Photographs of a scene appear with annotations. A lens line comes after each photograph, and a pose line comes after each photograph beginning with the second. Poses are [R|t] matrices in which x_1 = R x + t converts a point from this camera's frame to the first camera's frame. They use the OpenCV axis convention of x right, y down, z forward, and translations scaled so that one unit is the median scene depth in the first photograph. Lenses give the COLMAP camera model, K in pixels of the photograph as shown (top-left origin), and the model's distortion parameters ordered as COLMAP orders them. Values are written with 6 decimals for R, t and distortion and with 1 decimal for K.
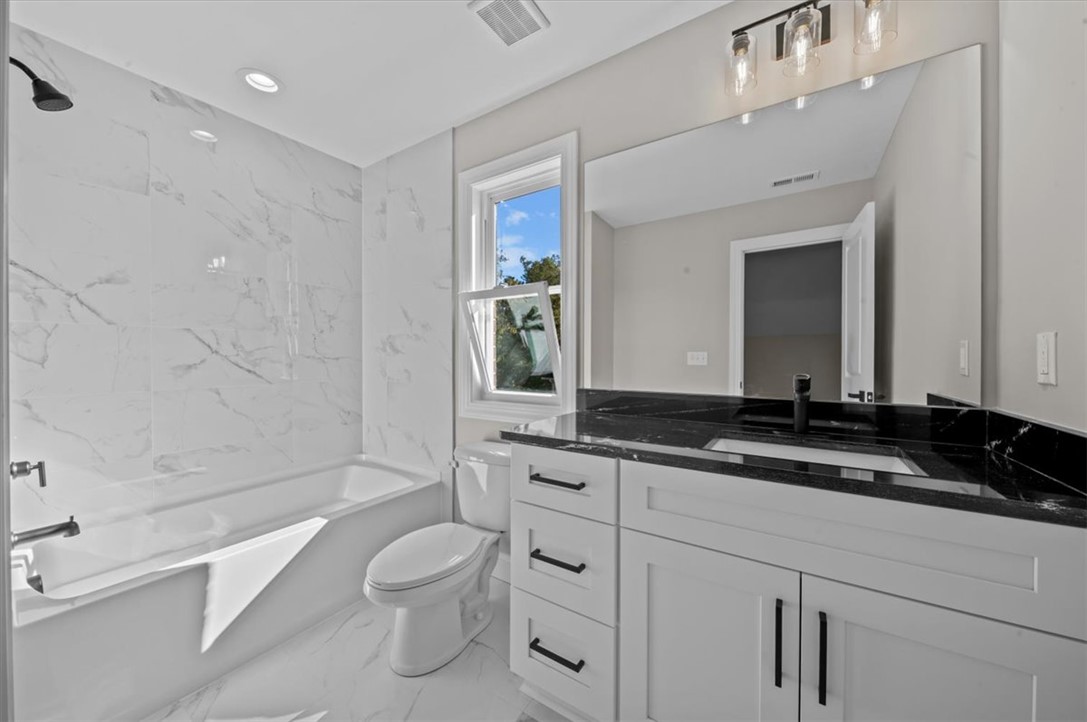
lens RADIAL K [[382.0, 0, 545.4], [0, 382.0, 358.8], [0, 0, 1]] dist [0.000130, -0.000237]
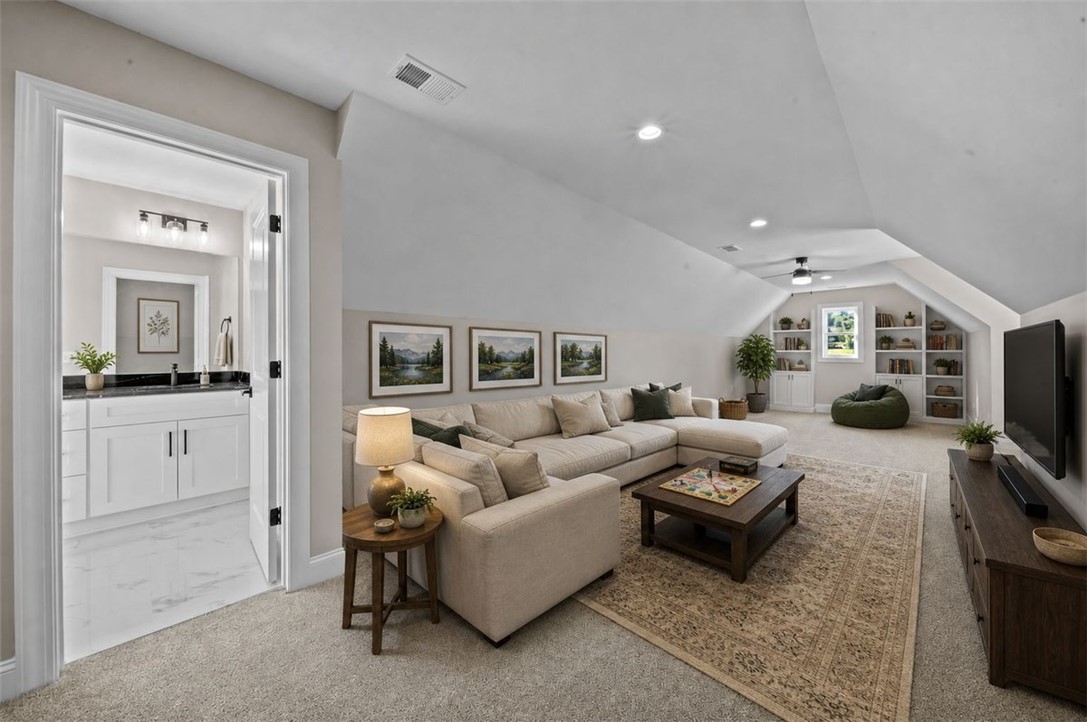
lens RADIAL K [[386.2, 0, 539.4], [0, 386.2, 351.0], [0, 0, 1]] dist [0.000287, -0.000429]
pose [[0.187308, 0.003262, 0.982296, -1.390625], [0.009497, 0.999942, -0.005132, 0.006205], [-0.982255, 0.010290, 0.187266, -1.853263]]
